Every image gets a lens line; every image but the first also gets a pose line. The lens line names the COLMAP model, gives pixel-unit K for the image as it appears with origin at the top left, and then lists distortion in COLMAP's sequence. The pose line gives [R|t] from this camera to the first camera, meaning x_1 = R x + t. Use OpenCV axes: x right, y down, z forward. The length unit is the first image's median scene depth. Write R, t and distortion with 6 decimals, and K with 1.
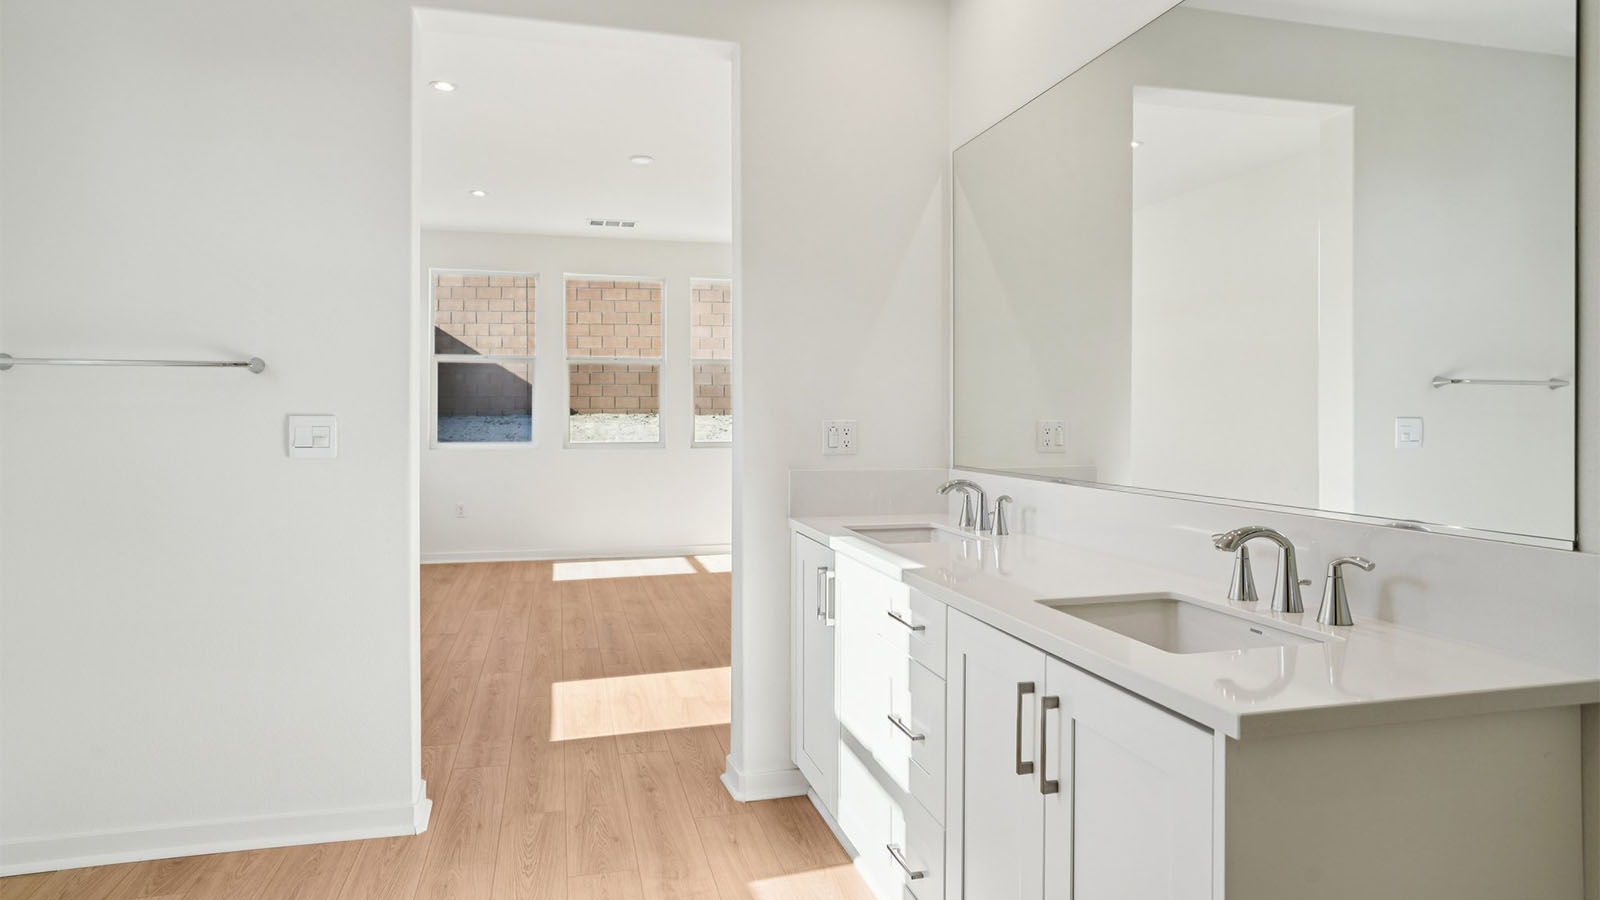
lens RADIAL K [[930.1, 0, 799.0], [0, 930.1, 434.5], [0, 0, 1]] dist [-0.041251, 0.056144]
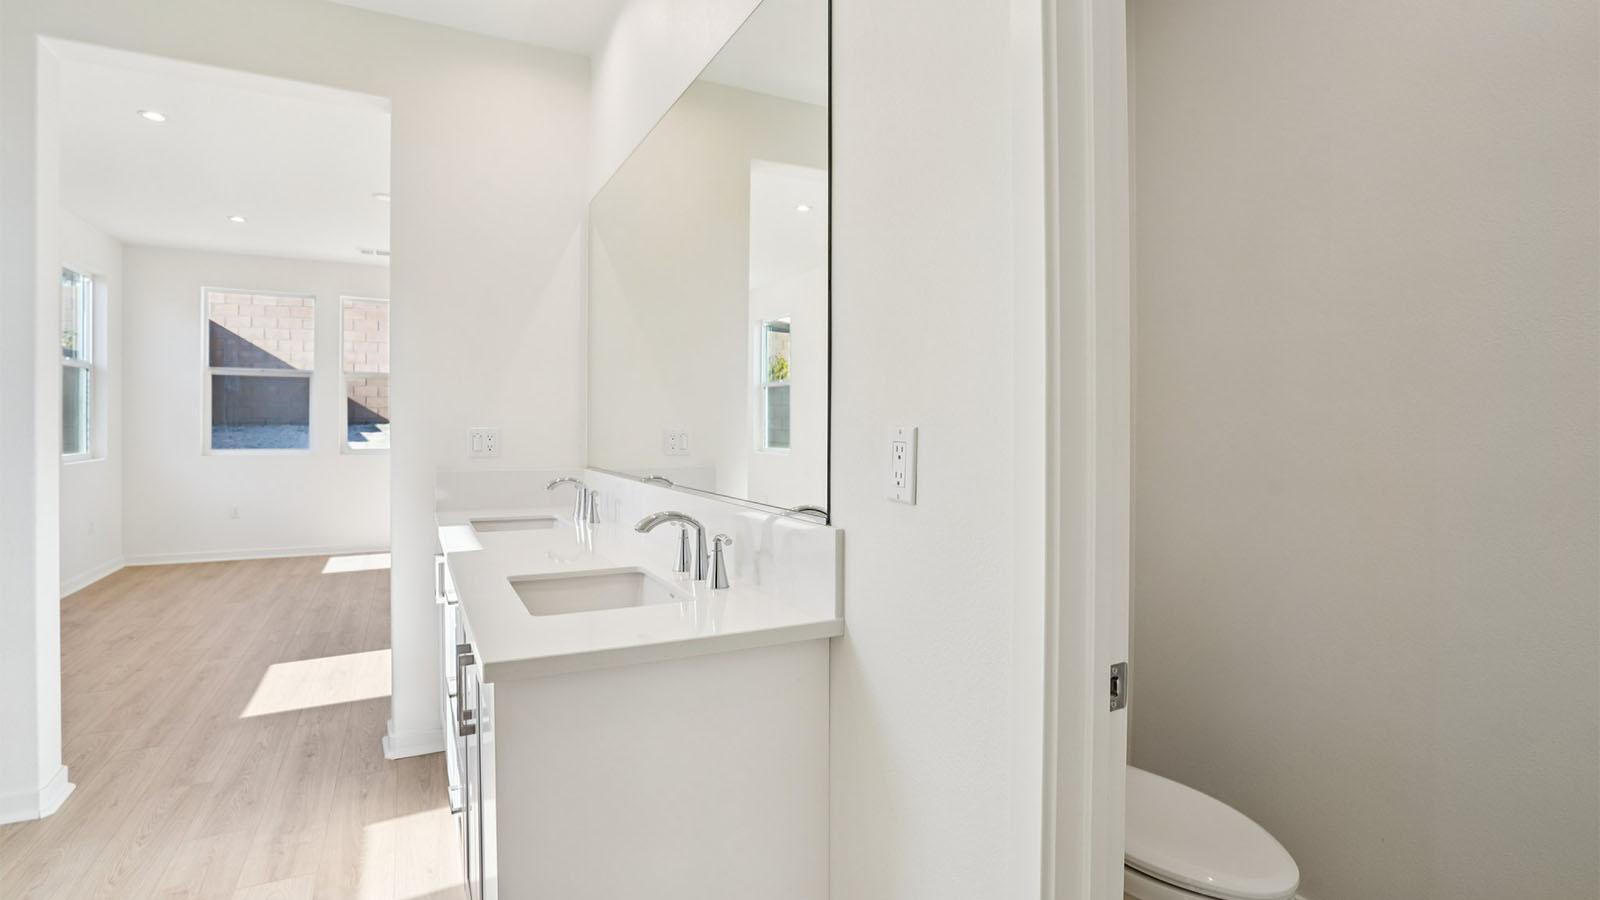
lens RADIAL K [[773.7, 0, 804.2], [0, 773.7, 447.6], [0, 0, 1]] dist [-0.044406, 0.020943]
pose [[0.975703, -0.003623, 0.219069, 0.216009], [0.001857, 0.999964, 0.008265, 0.001851], [-0.219091, -0.007657, 0.975674, -0.030983]]
